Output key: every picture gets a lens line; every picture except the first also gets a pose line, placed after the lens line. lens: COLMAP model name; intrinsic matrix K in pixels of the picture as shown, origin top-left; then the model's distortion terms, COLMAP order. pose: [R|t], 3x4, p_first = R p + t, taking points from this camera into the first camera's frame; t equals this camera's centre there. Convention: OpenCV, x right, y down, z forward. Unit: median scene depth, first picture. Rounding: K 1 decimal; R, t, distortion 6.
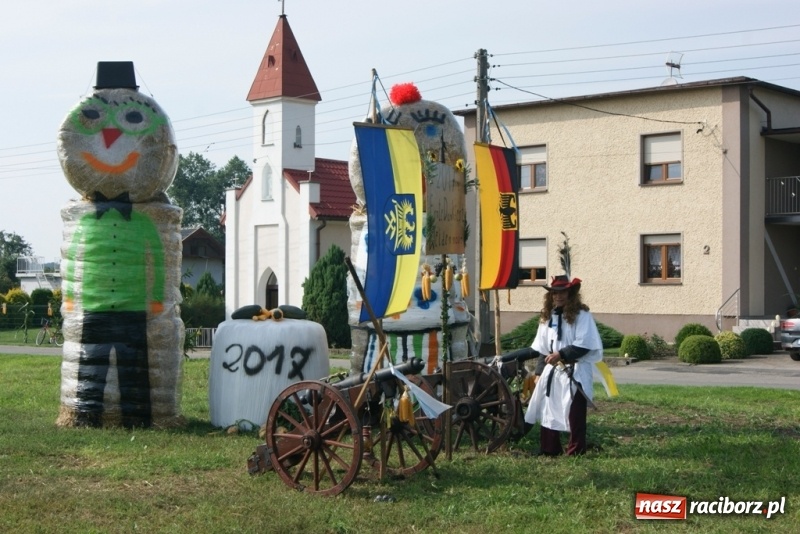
lens RADIAL K [[1297.7, 0, 400.0], [0, 1297.7, 267.0], [0, 0, 1]] dist [-0.013773, -0.041448]
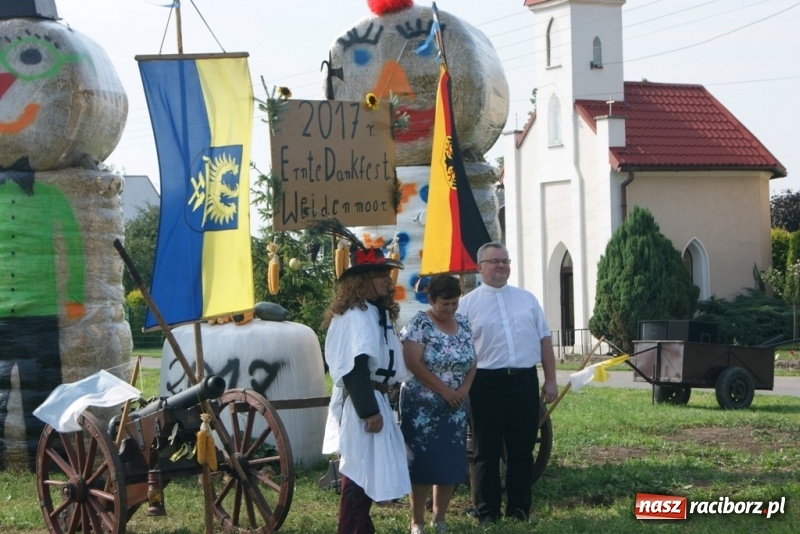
lens RADIAL K [[1865.2, 0, 400.0], [0, 1865.2, 267.0], [0, 0, 1]] dist [0.003540, 0.041896]
pose [[0.959159, -0.030385, -0.281230, 0.290537], [0.034548, 0.999354, 0.009856, 0.002325], [0.280749, -0.019169, 0.959590, 0.026085]]
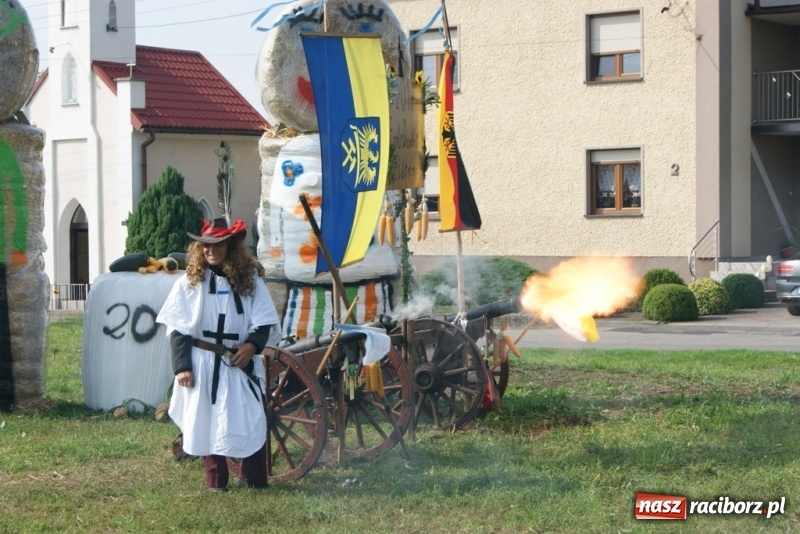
lens RADIAL K [[1865.2, 0, 400.0], [0, 1865.2, 267.0], [0, 0, 1]] dist [0.003540, 0.041896]
pose [[0.995097, -0.014220, 0.097881, -0.068284], [0.010248, 0.999108, 0.040957, -0.007151], [-0.098376, -0.039753, 0.994355, -0.138027]]
